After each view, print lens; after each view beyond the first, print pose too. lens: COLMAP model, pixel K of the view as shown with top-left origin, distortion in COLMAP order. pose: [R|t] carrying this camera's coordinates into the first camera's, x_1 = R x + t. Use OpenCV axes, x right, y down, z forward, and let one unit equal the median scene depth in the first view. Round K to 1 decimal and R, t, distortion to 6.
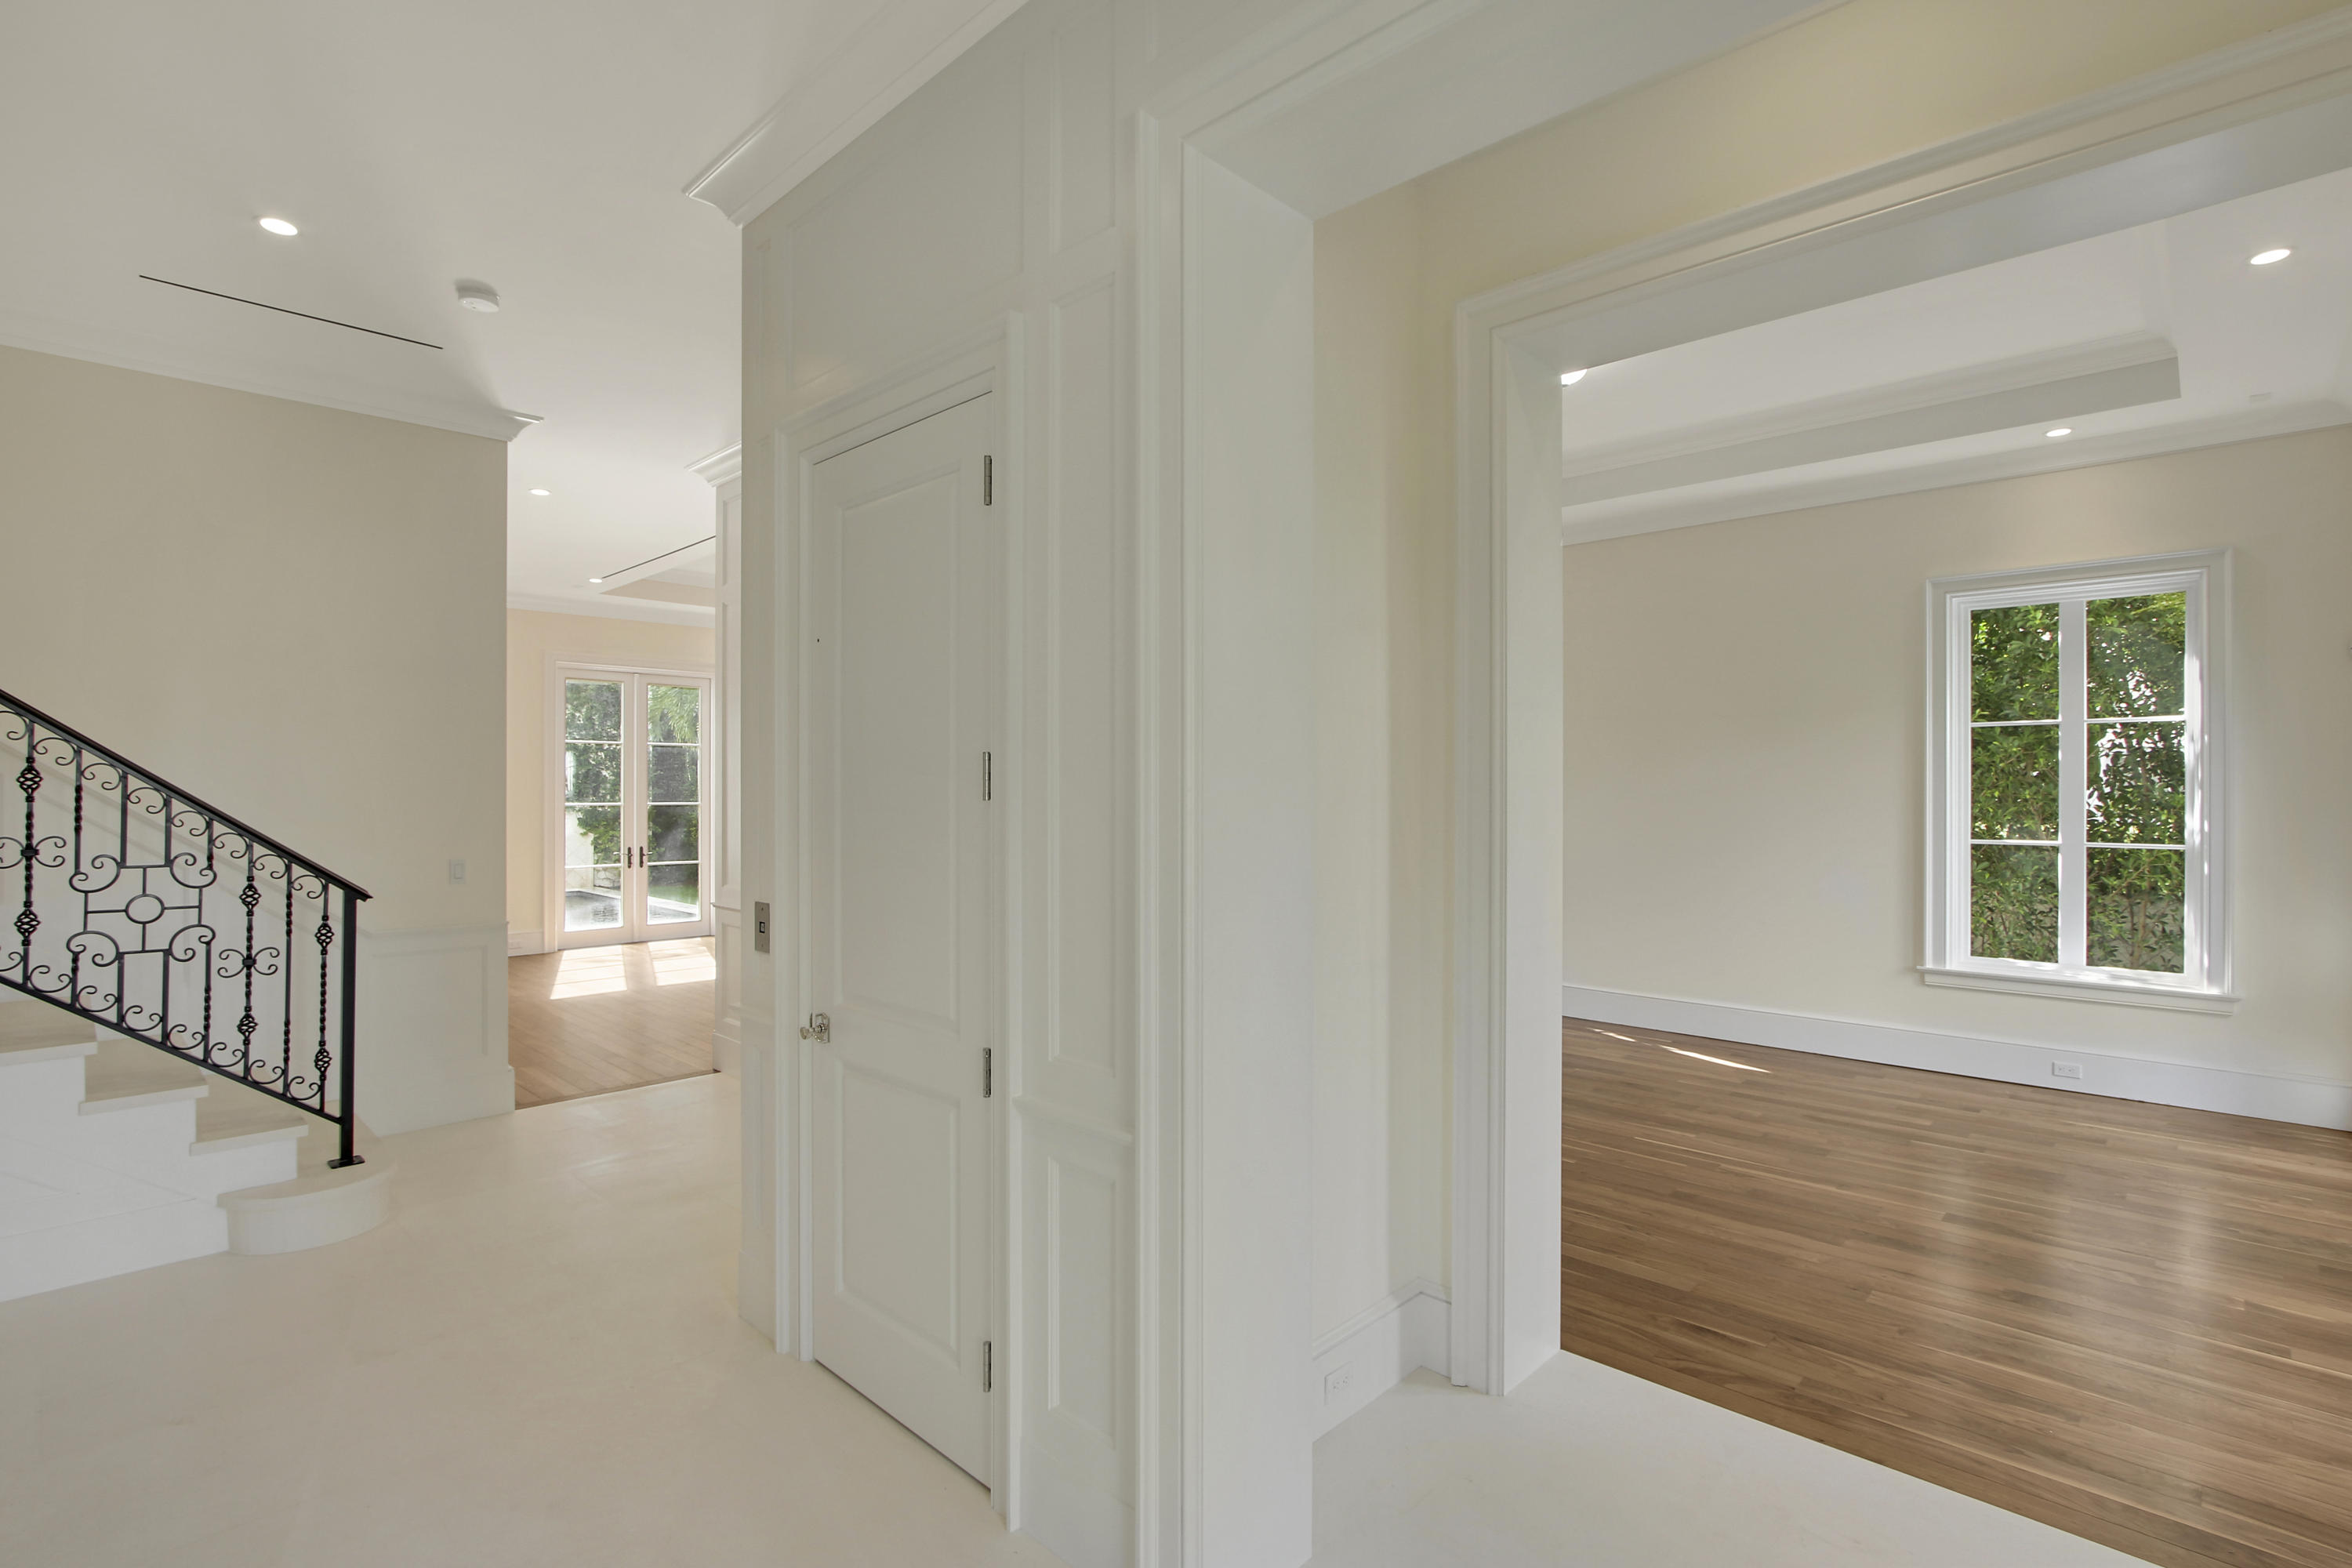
lens RADIAL K [[1121.9, 0, 1177.2], [0, 1121.9, 790.8], [0, 0, 1]] dist [-0.003899, -0.001260]
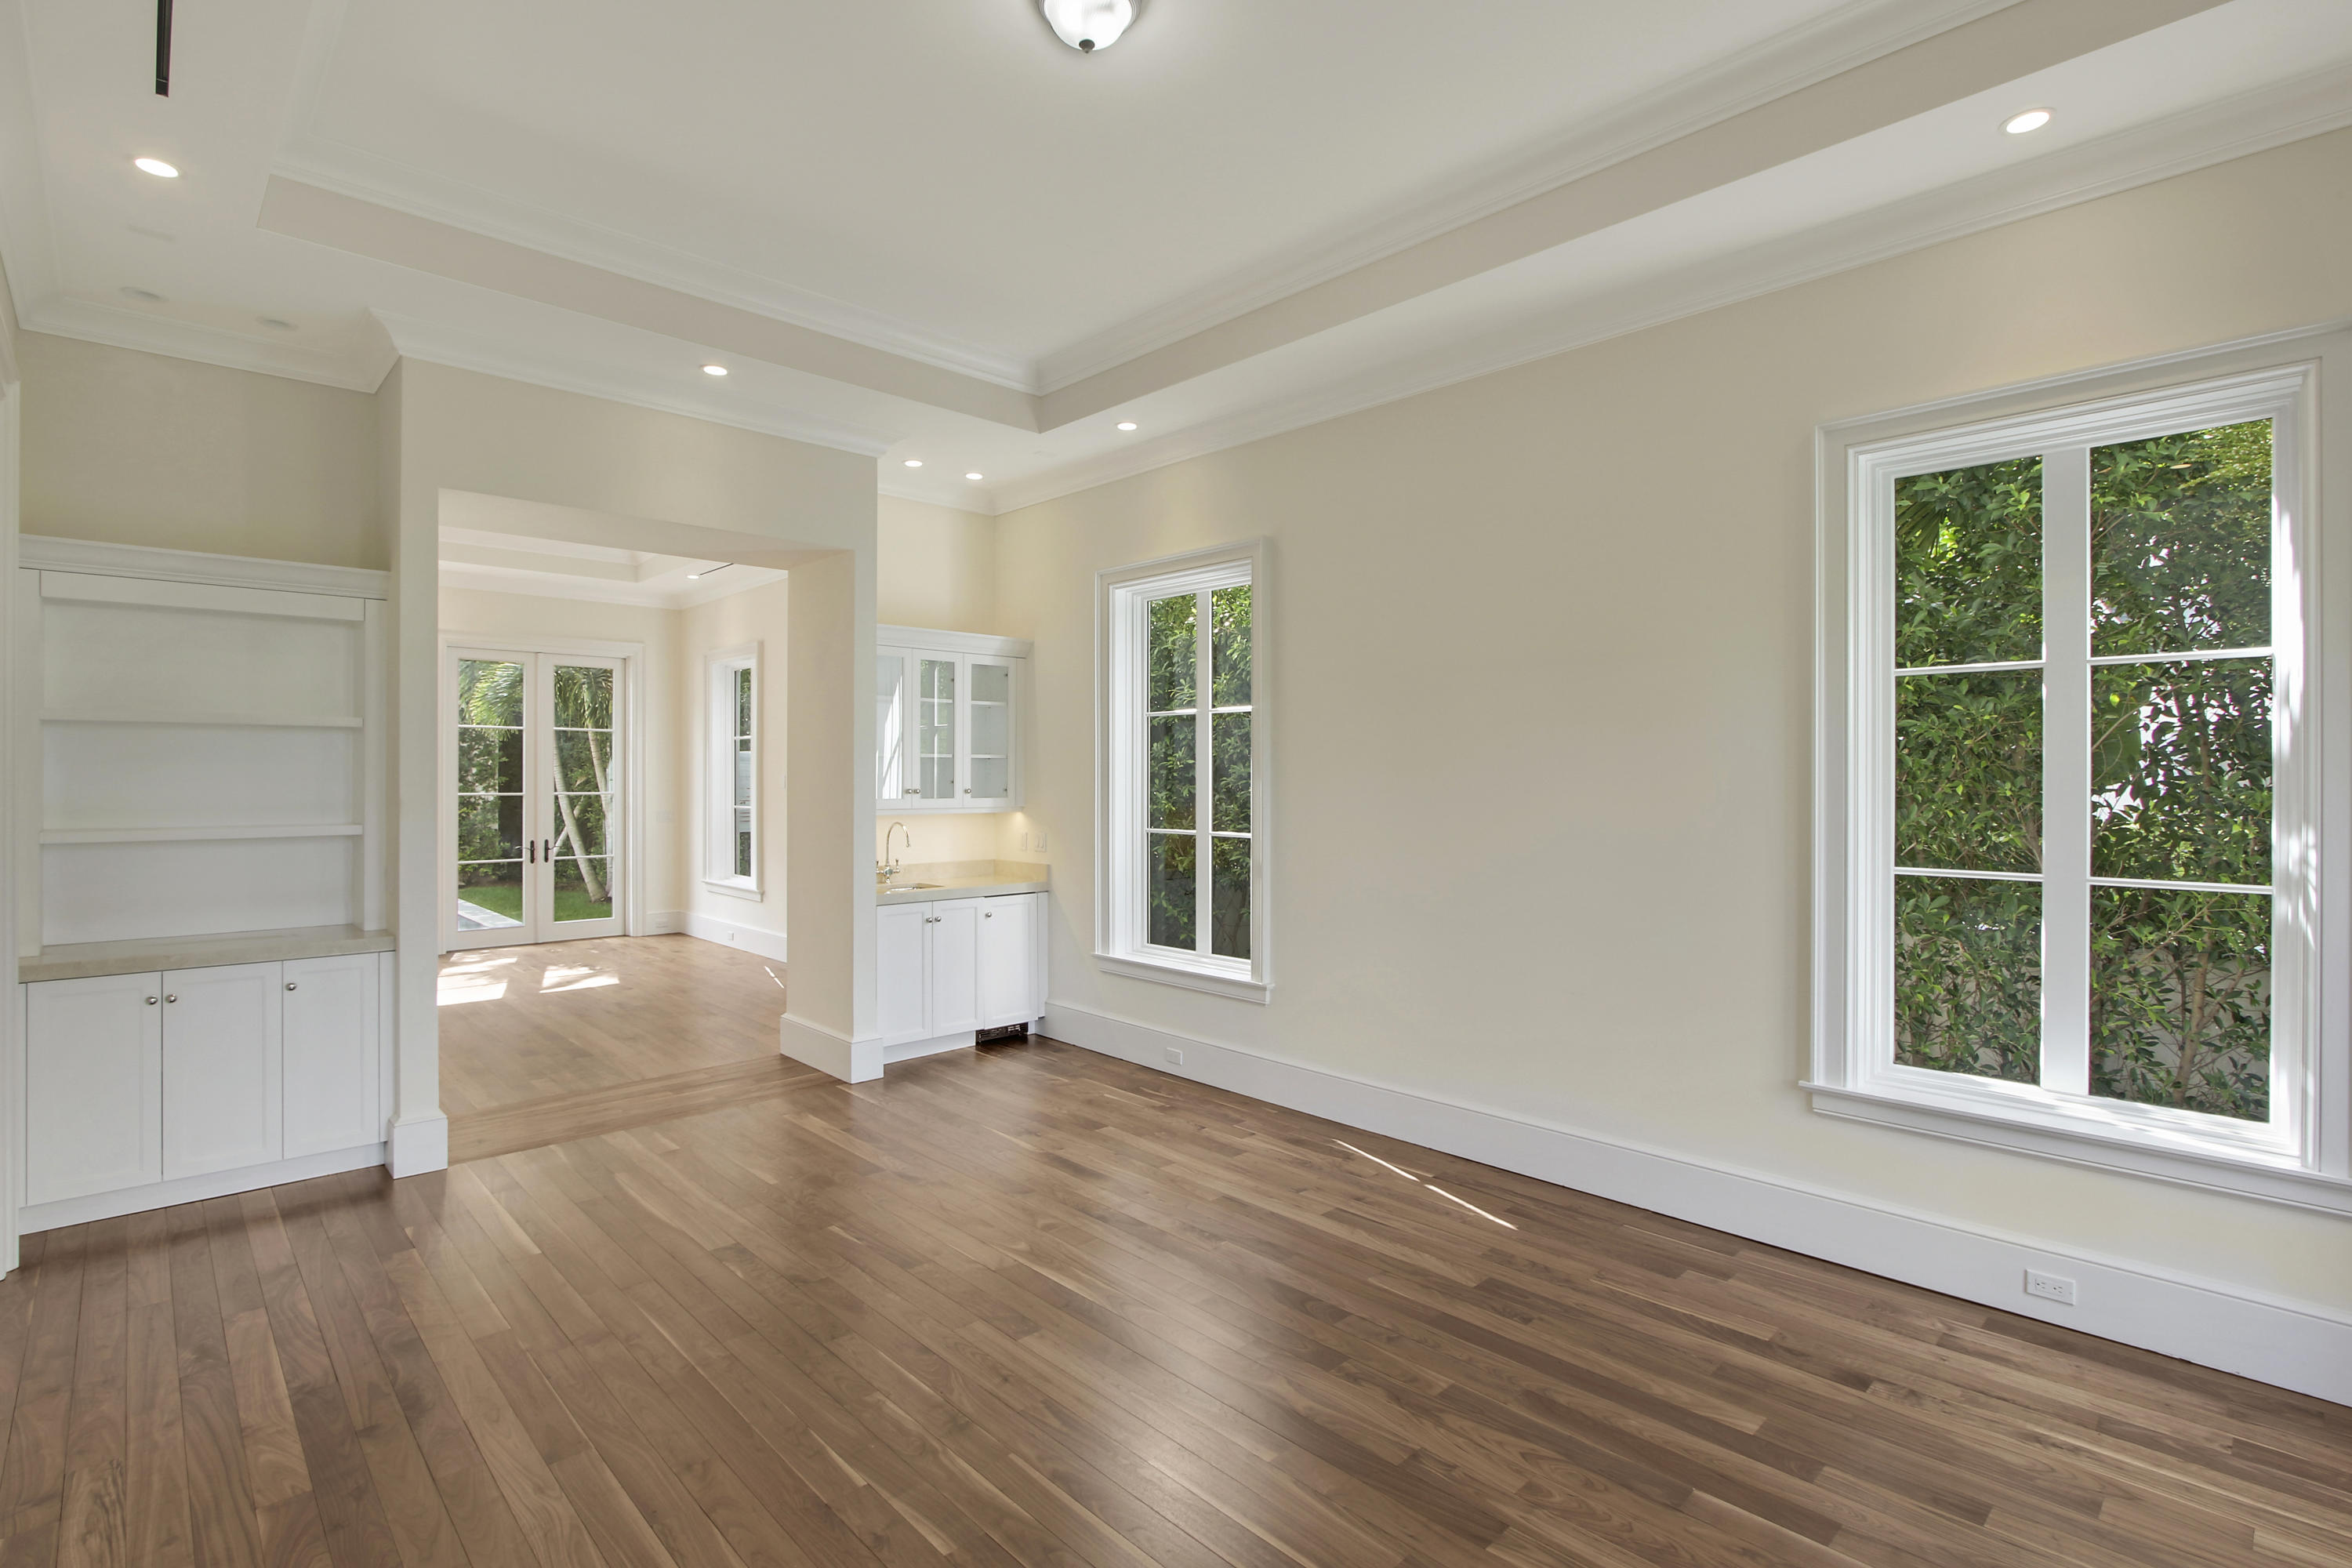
lens RADIAL K [[1110.2, 0, 1176.0], [0, 1110.2, 784.0], [0, 0, 1]] dist [-0.010277, 0.001010]
pose [[0.998737, 0.000915, -0.050234, 0.361025], [-0.000759, 0.999995, 0.003123, -0.001846], [0.050237, -0.003081, 0.998733, 0.400312]]
